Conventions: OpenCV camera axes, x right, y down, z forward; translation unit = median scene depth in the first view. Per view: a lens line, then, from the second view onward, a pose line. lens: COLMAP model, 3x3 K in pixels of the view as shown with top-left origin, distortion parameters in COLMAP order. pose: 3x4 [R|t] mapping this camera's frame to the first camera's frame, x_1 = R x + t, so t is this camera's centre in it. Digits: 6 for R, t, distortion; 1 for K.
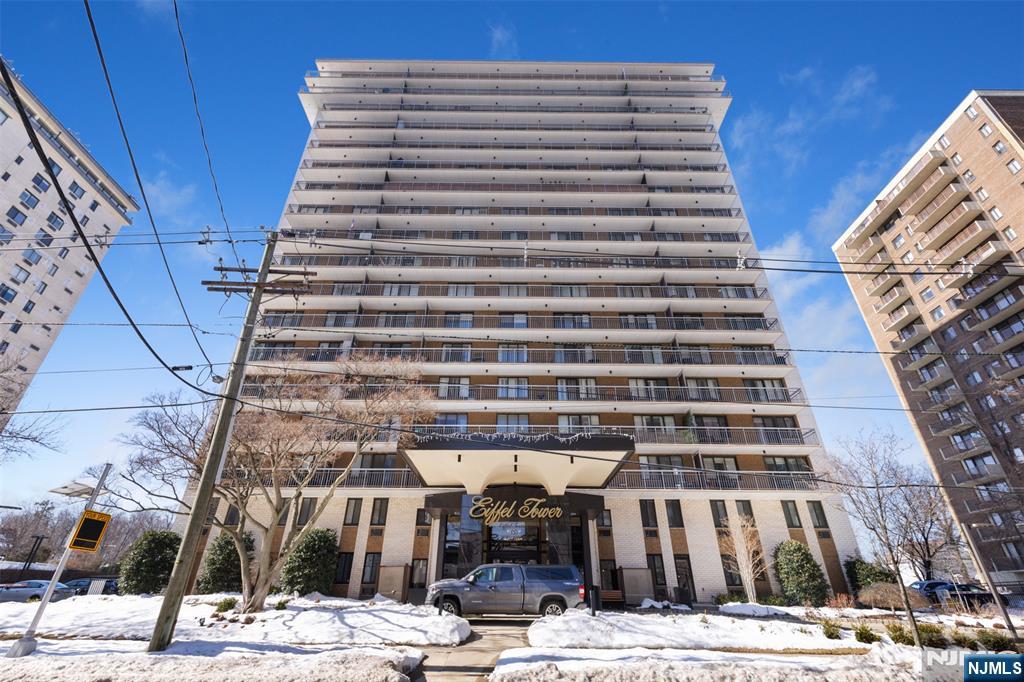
lens RADIAL K [[465.2, 0, 513.0], [0, 465.2, 339.3], [0, 0, 1]] dist [0.008853, -0.001475]
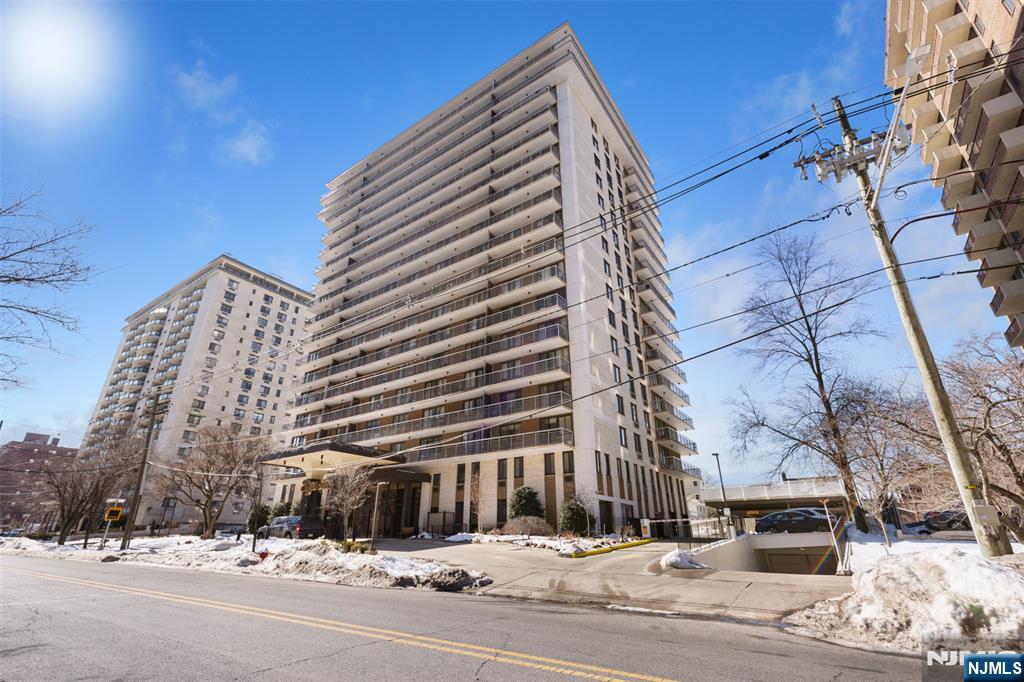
lens RADIAL K [[465.2, 0, 532.6], [0, 465.2, 336.2], [0, 0, 1]] dist [0.008853, -0.001475]
pose [[0.818043, -0.236547, -0.524262, 1.116625], [0.291707, 0.956213, 0.023728, 0.010275], [0.495694, -0.172342, 0.851226, -0.001400]]
